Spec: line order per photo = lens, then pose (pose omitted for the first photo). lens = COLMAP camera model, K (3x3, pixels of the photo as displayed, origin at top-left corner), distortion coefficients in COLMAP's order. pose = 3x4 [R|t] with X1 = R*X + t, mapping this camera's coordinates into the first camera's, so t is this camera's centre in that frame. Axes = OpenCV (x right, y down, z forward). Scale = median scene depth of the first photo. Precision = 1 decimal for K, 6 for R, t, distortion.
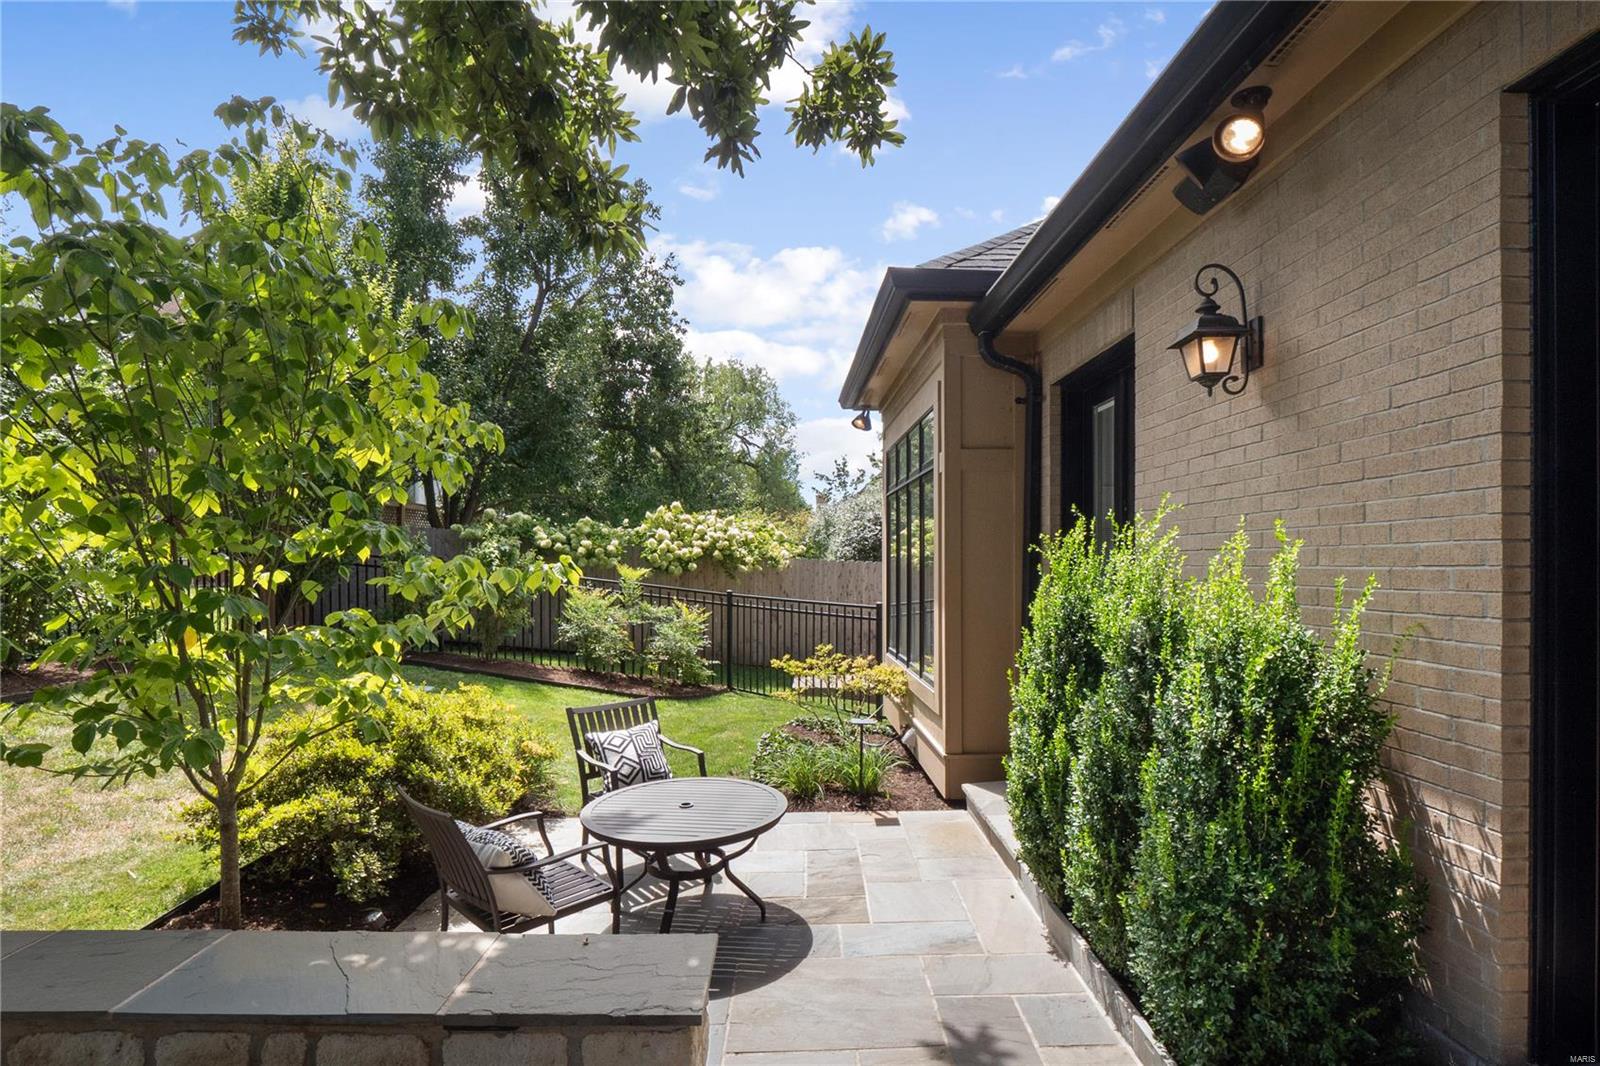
lens RADIAL K [[751.7, 0, 805.6], [0, 751.7, 565.1], [0, 0, 1]] dist [-0.001093, -0.001162]
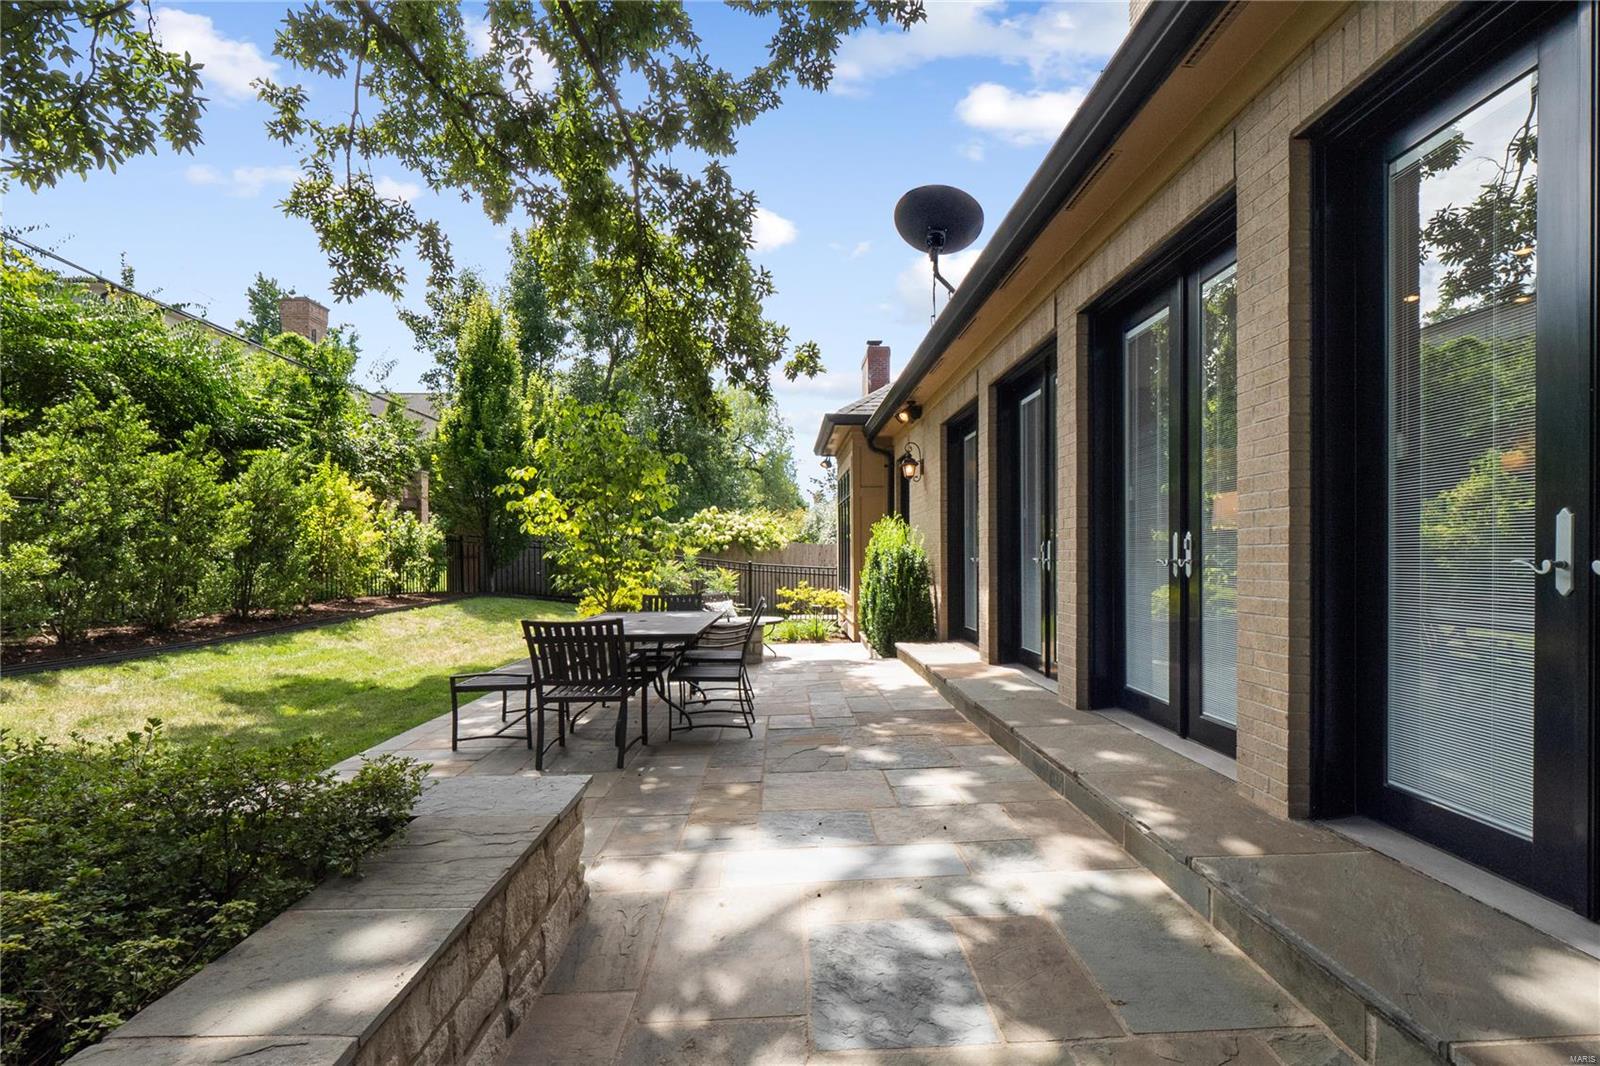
lens RADIAL K [[751.7, 0, 805.6], [0, 751.7, 565.1], [0, 0, 1]] dist [-0.001093, -0.001162]
pose [[0.999990, -0.004092, -0.001703, 0.019823], [0.004103, 0.999972, 0.006283, 0.028835], [0.001677, -0.006290, 0.999979, -0.566952]]
